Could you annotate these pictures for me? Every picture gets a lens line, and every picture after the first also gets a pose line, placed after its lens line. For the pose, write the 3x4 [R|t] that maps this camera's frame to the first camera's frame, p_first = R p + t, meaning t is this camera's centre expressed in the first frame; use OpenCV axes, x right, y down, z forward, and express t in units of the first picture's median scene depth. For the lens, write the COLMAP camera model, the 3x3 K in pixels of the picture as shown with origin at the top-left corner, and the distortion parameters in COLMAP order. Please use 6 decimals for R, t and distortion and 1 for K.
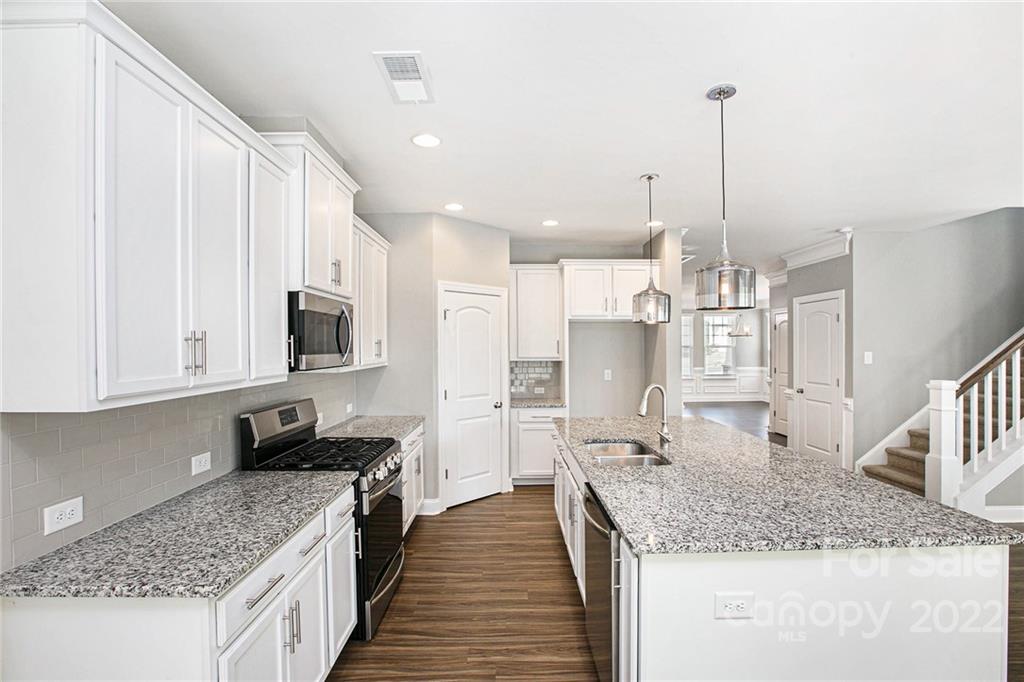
lens RADIAL K [[476.5, 0, 519.7], [0, 476.5, 346.3], [0, 0, 1]] dist [-0.028964, 0.003953]
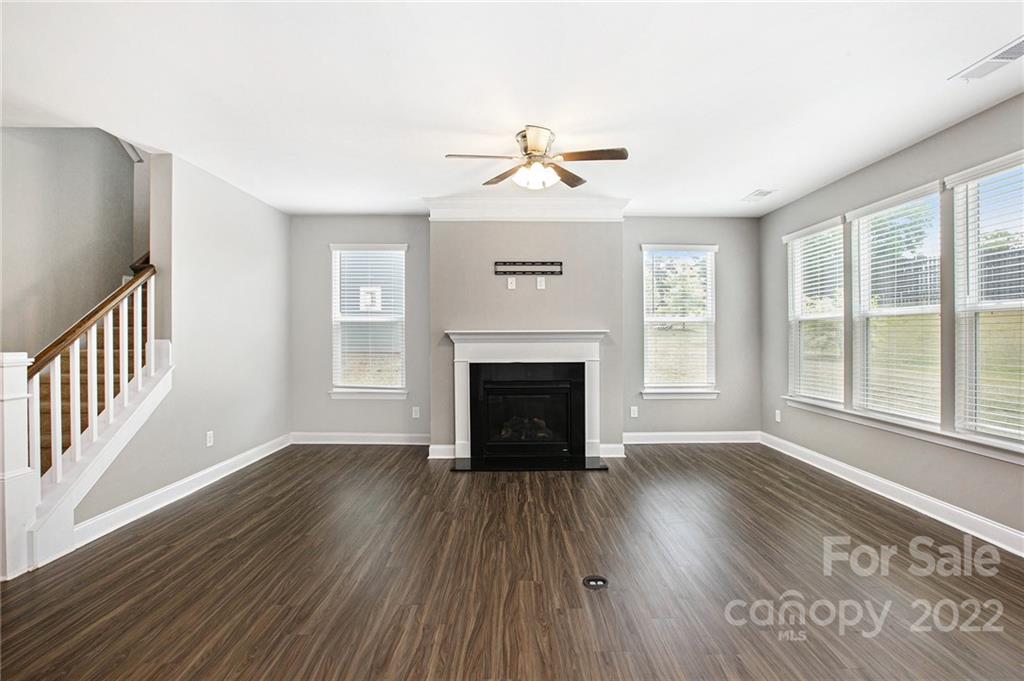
lens RADIAL K [[476.5, 0, 522.9], [0, 476.5, 337.3], [0, 0, 1]] dist [-0.028964, 0.003953]
pose [[0.013958, -0.001797, 0.999901, 0.288600], [0.001763, 0.999997, 0.001773, 0.052093], [-0.999901, 0.001738, 0.013961, 0.285860]]
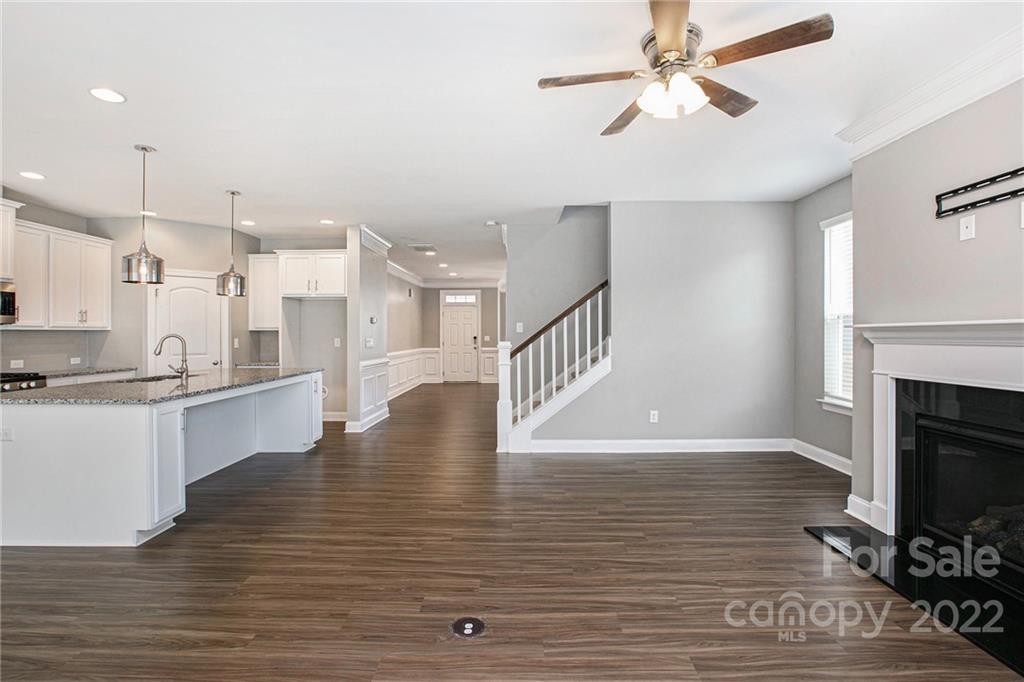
lens RADIAL K [[476.5, 0, 516.4], [0, 476.5, 336.4], [0, 0, 1]] dist [-0.028964, 0.003953]
pose [[0.999158, 0.000404, -0.041031, 0.958457], [-0.000326, 0.999998, 0.001892, 0.054771], [0.041032, -0.001877, 0.999156, -0.294138]]
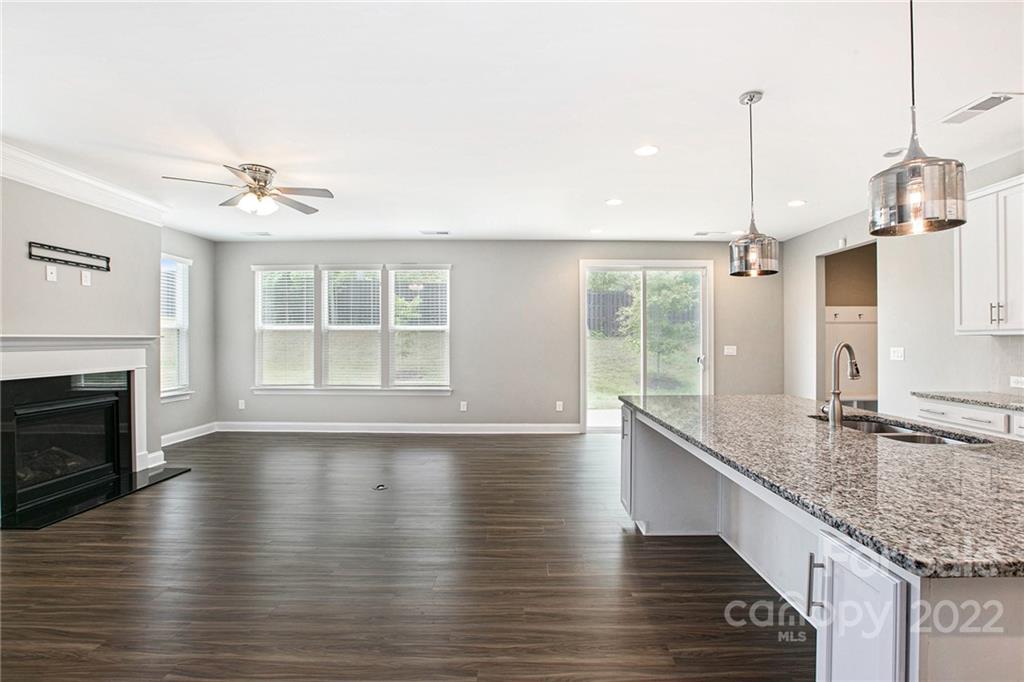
lens RADIAL K [[476.5, 0, 504.8], [0, 476.5, 337.5], [0, 0, 1]] dist [-0.028964, 0.003953]
pose [[-0.997306, 0.002599, 0.073312, 0.552682], [0.002229, 0.999984, -0.005121, 0.048606], [-0.073324, -0.004944, -0.997296, 1.186031]]
